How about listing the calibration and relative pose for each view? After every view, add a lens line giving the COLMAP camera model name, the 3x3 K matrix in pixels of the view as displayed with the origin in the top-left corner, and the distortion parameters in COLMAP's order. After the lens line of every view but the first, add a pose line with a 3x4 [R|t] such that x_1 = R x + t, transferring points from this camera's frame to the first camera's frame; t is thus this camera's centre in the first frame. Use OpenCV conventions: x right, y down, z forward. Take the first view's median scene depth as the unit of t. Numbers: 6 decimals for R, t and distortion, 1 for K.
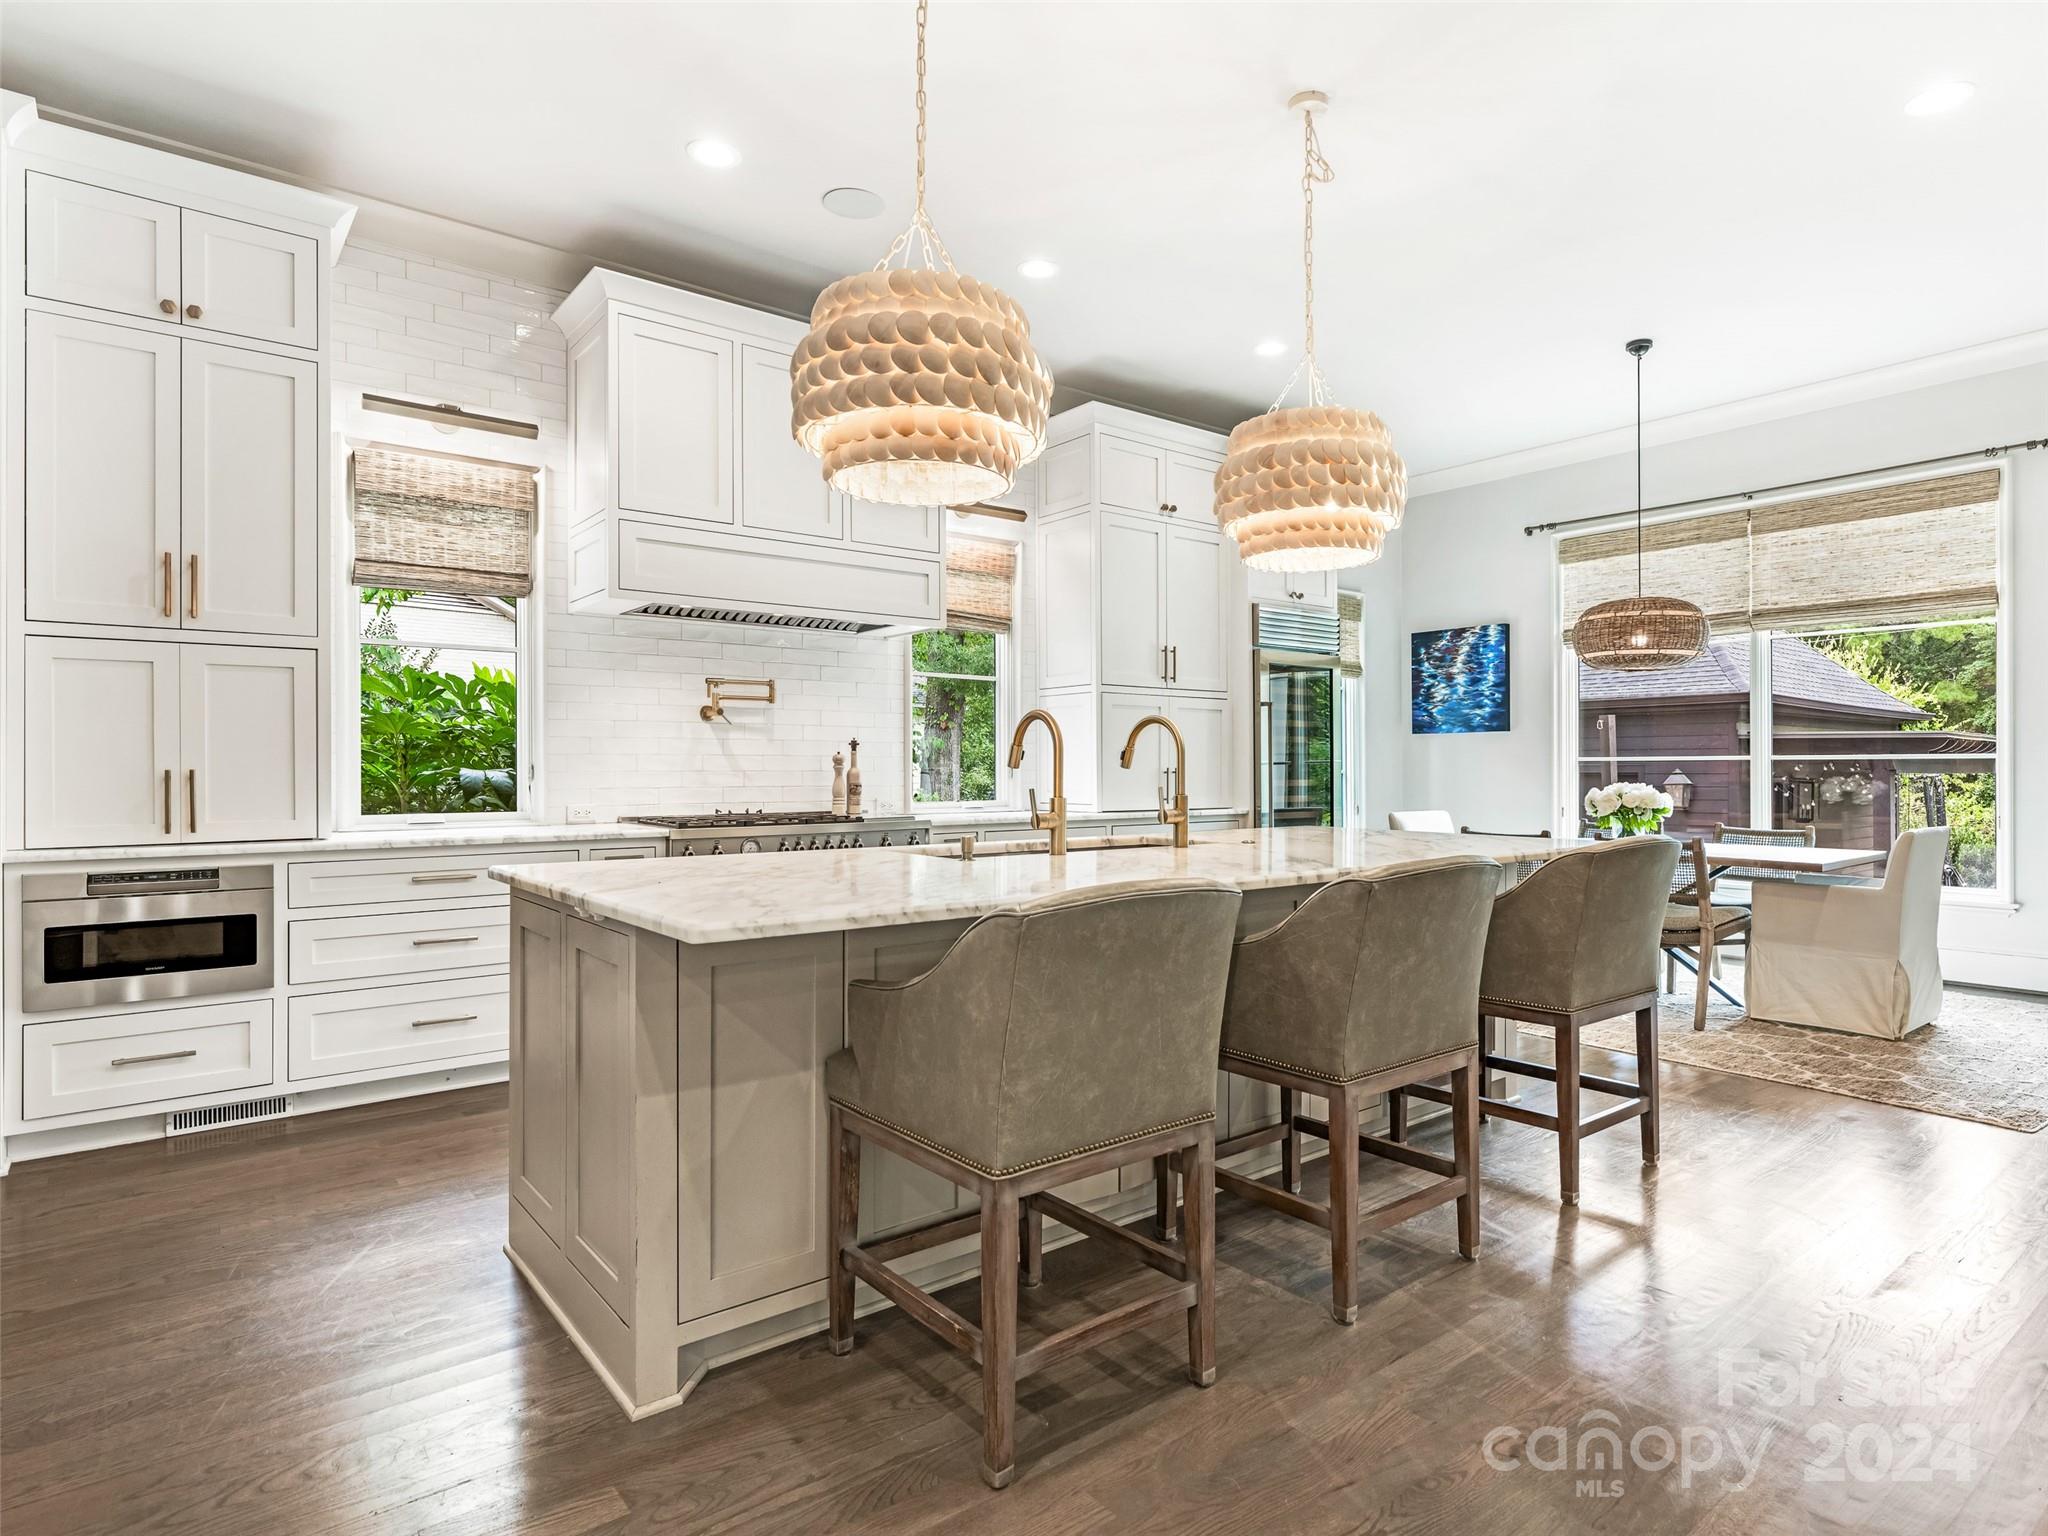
lens RADIAL K [[1135.6, 0, 1072.0], [0, 1135.6, 769.8], [0, 0, 1]] dist [-0.001063, -0.000220]
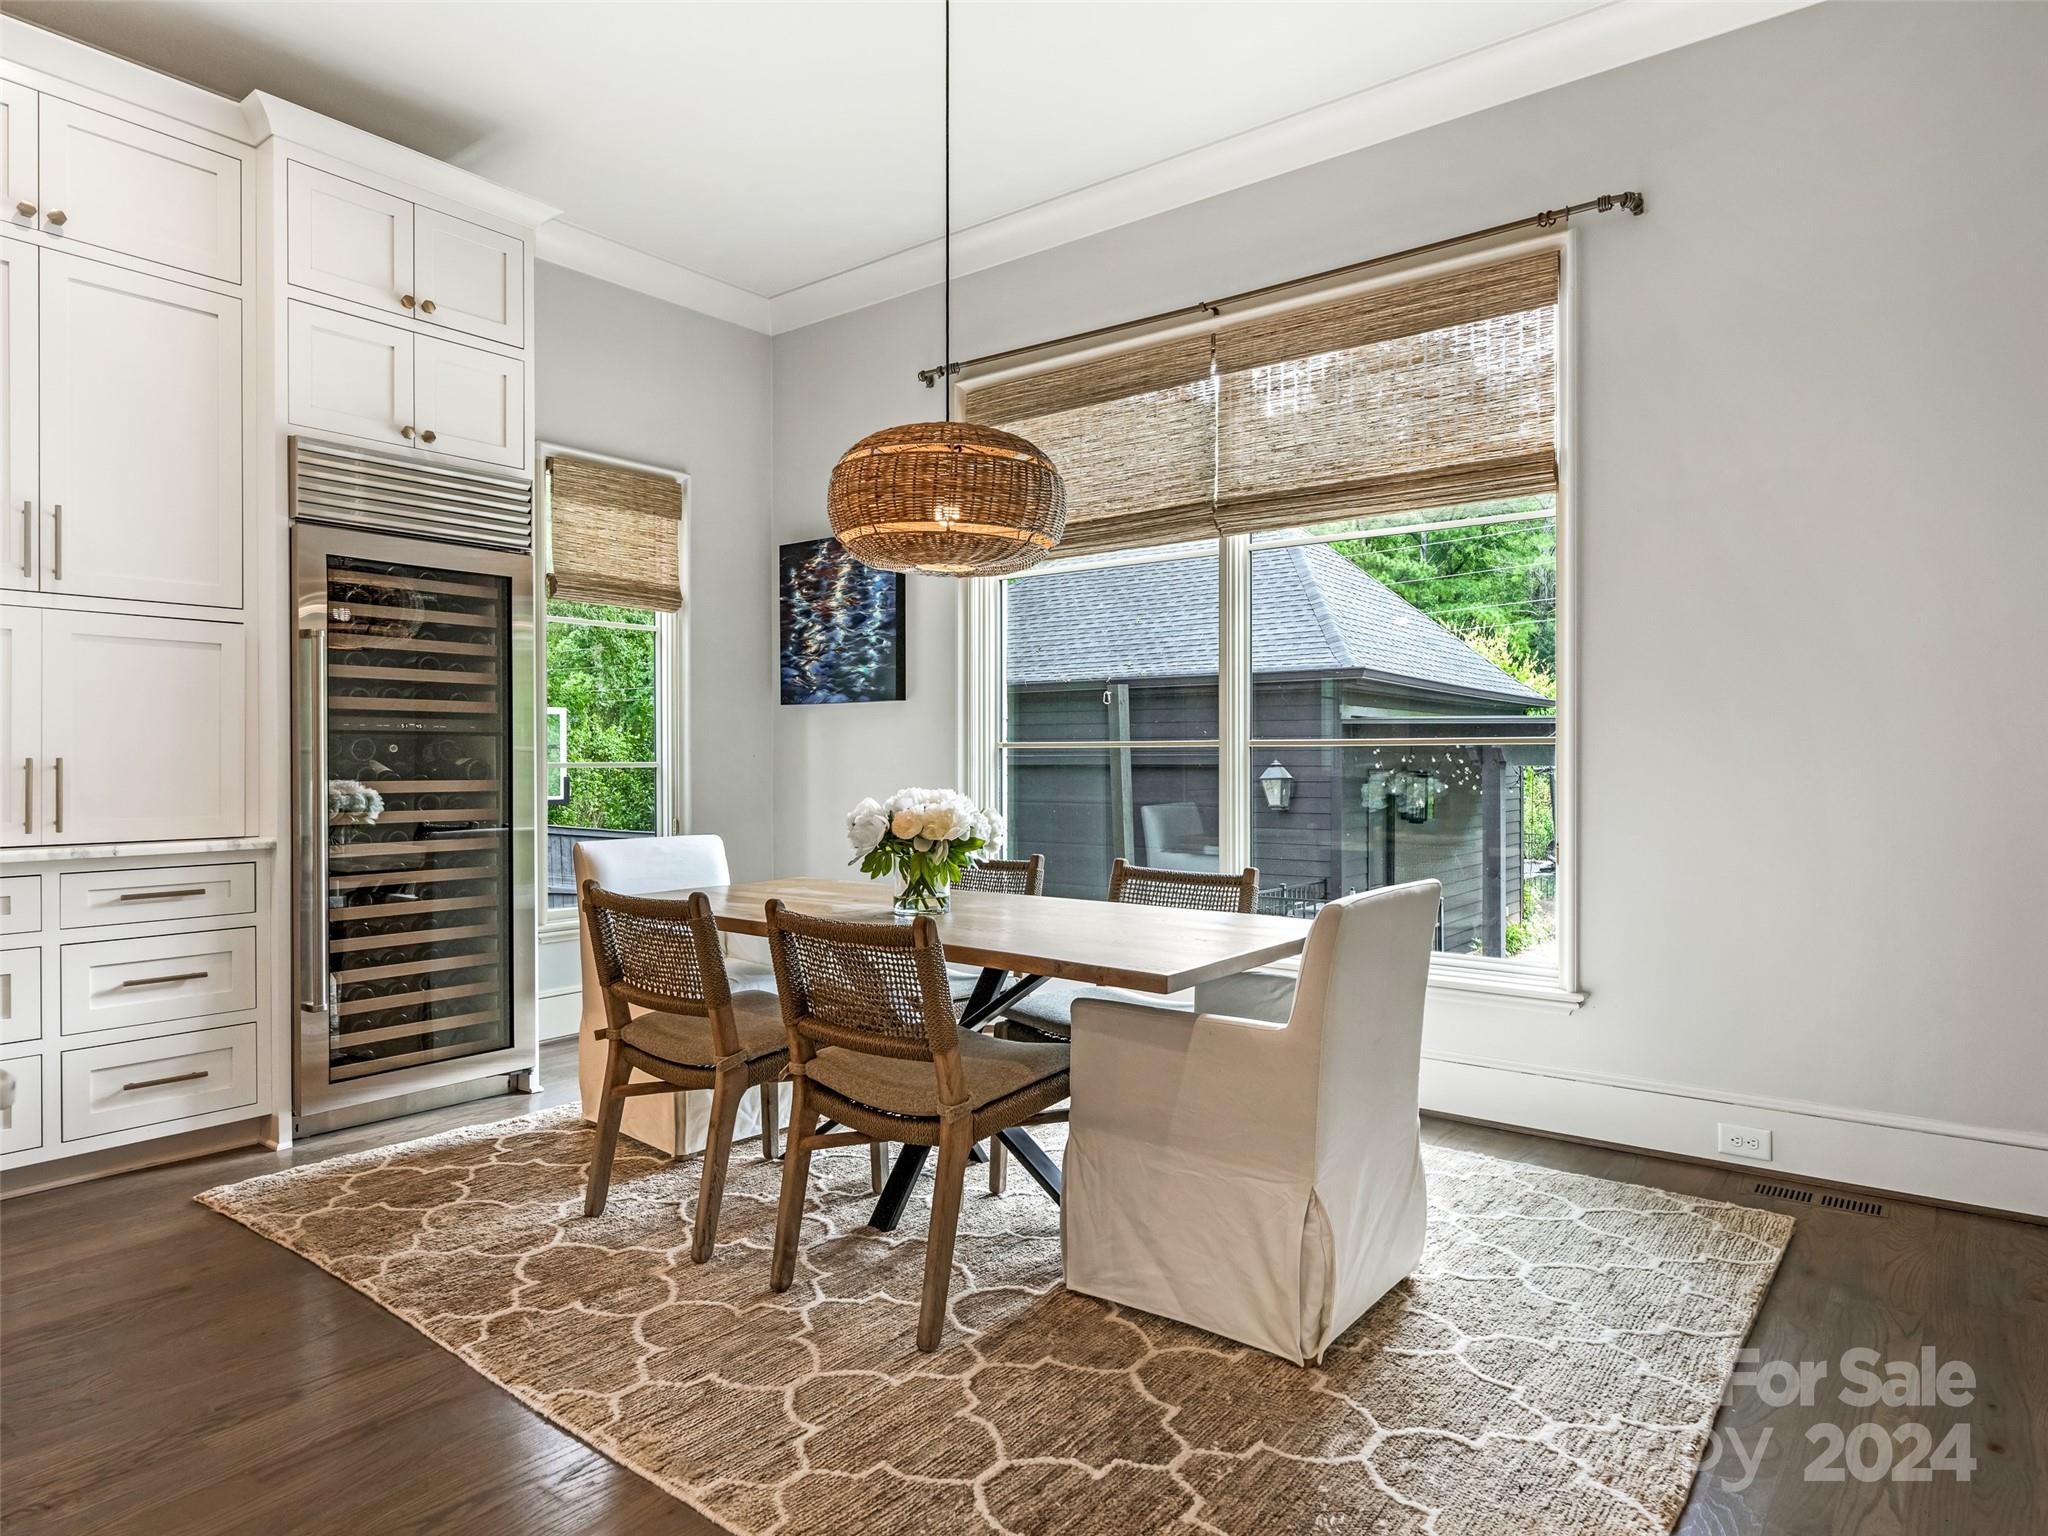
lens RADIAL K [[1229.7, 0, 1024.0], [0, 1229.7, 768.0], [0, 0, 1]] dist [-0.004640, -0.000687]
pose [[0.975125, 0.000216, 0.221655, 0.385667], [-0.001661, 0.999979, 0.006335, -0.001597], [-0.221649, -0.006546, 0.975104, 0.418103]]
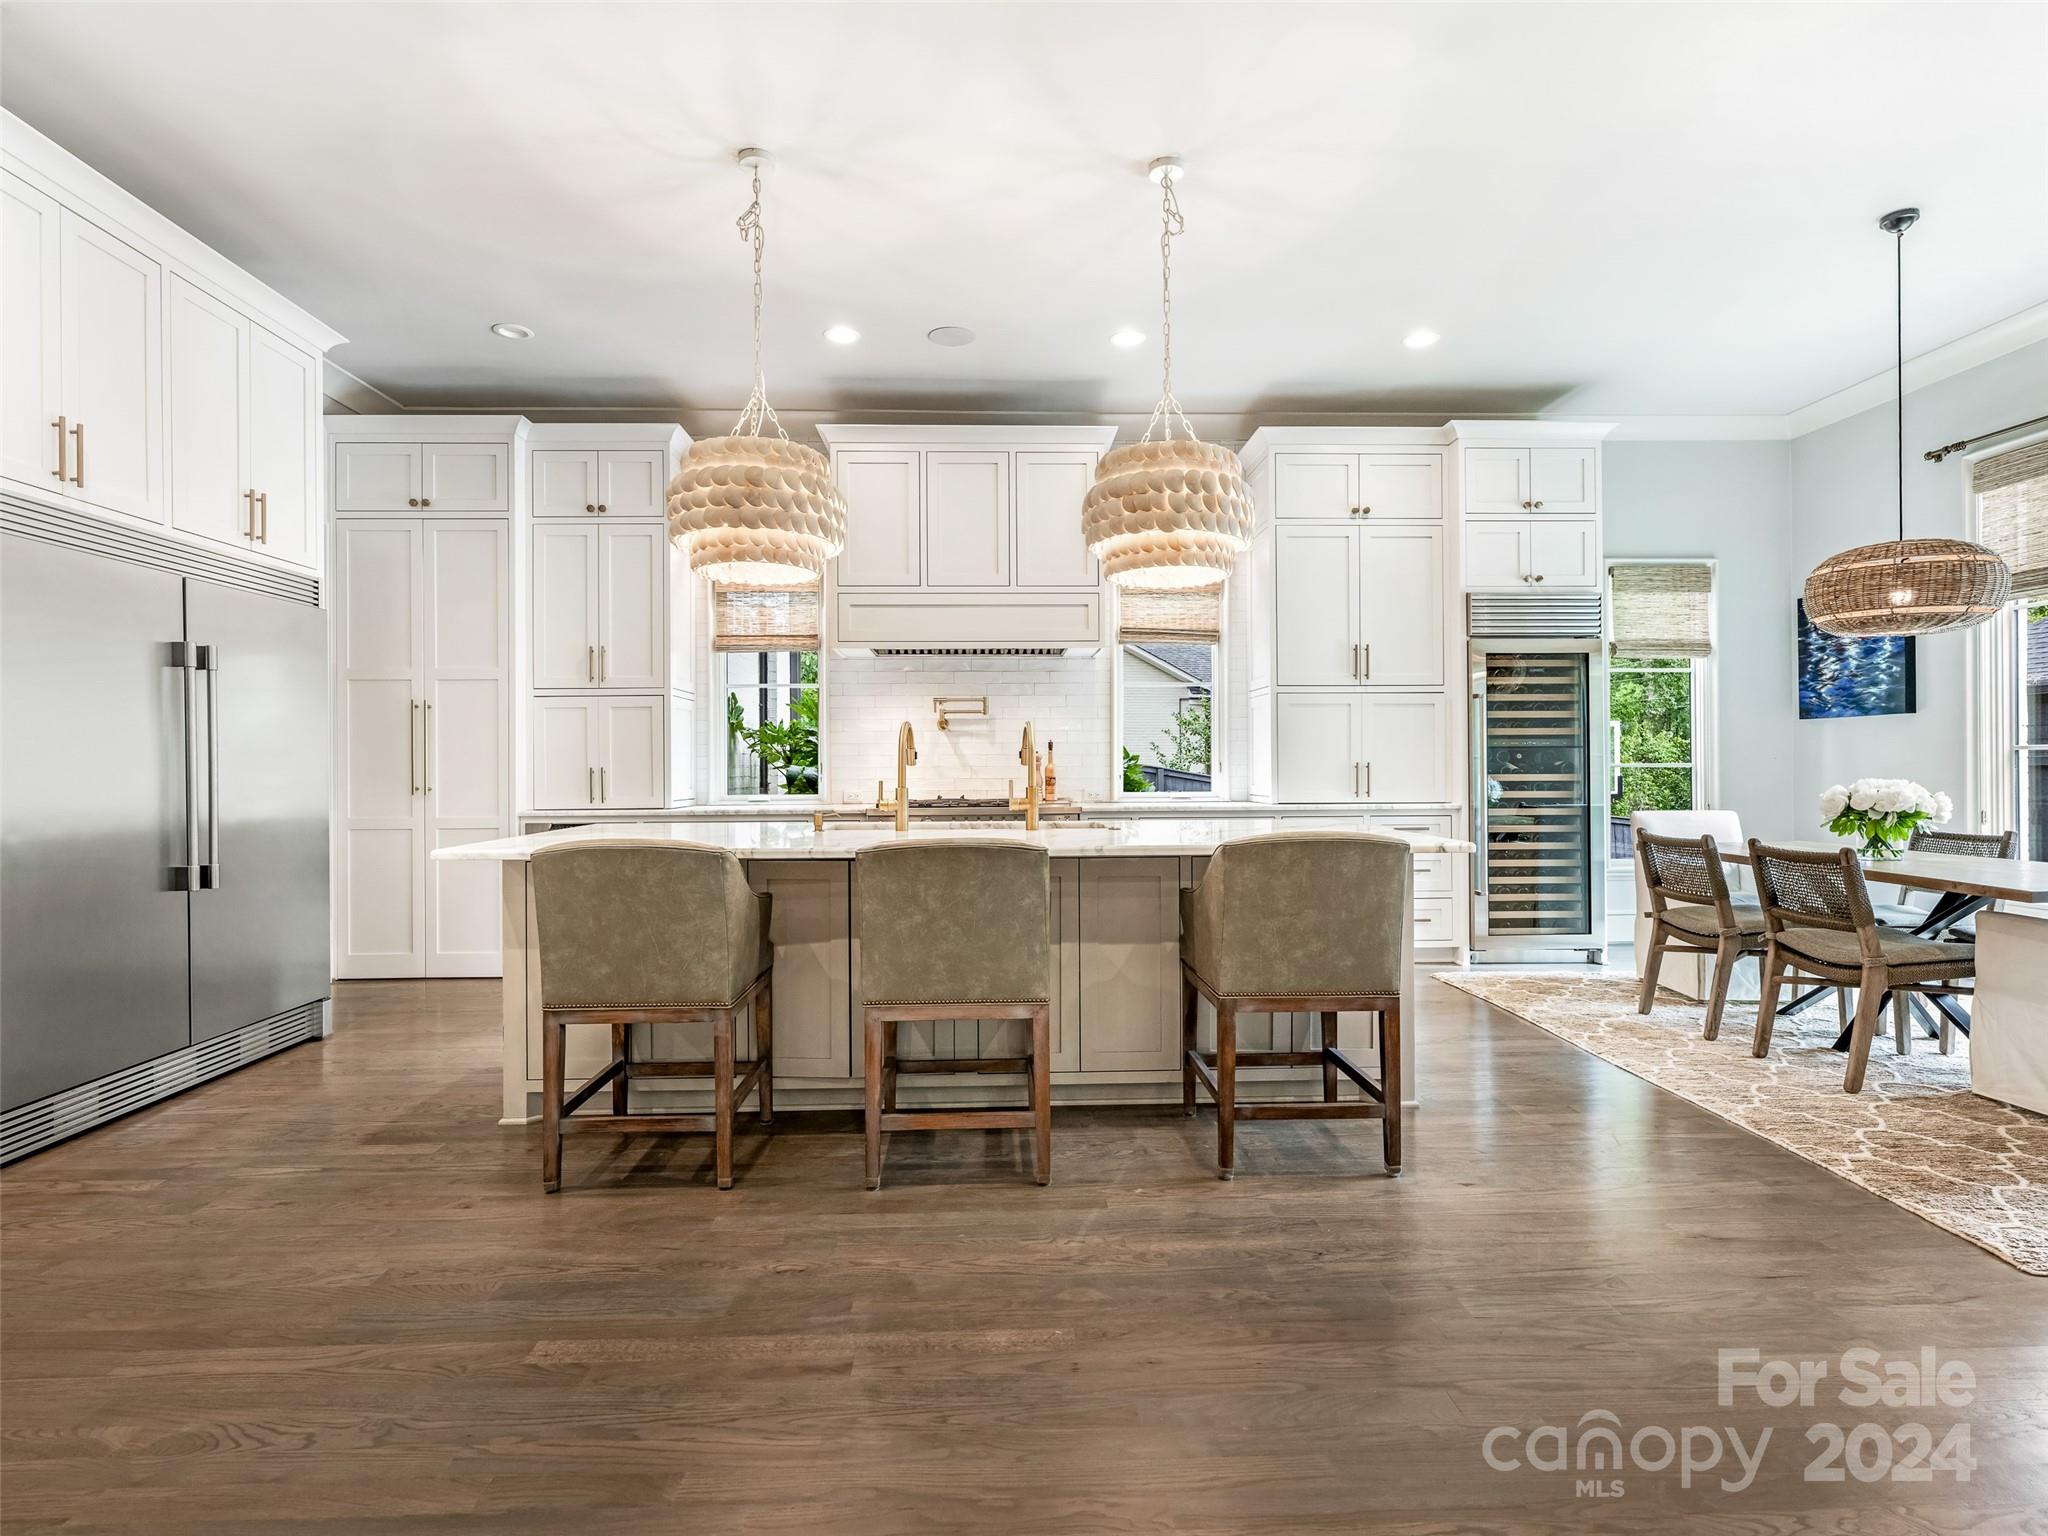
lens RADIAL K [[1050.2, 0, 1017.6], [0, 1050.2, 764.0], [0, 0, 1]] dist [0.002457, 0.000575]
pose [[0.795639, -0.003621, -0.605760, 0.427831], [0.004144, 0.999991, -0.000535, -0.001091], [0.605757, -0.002084, 0.795647, 0.052494]]
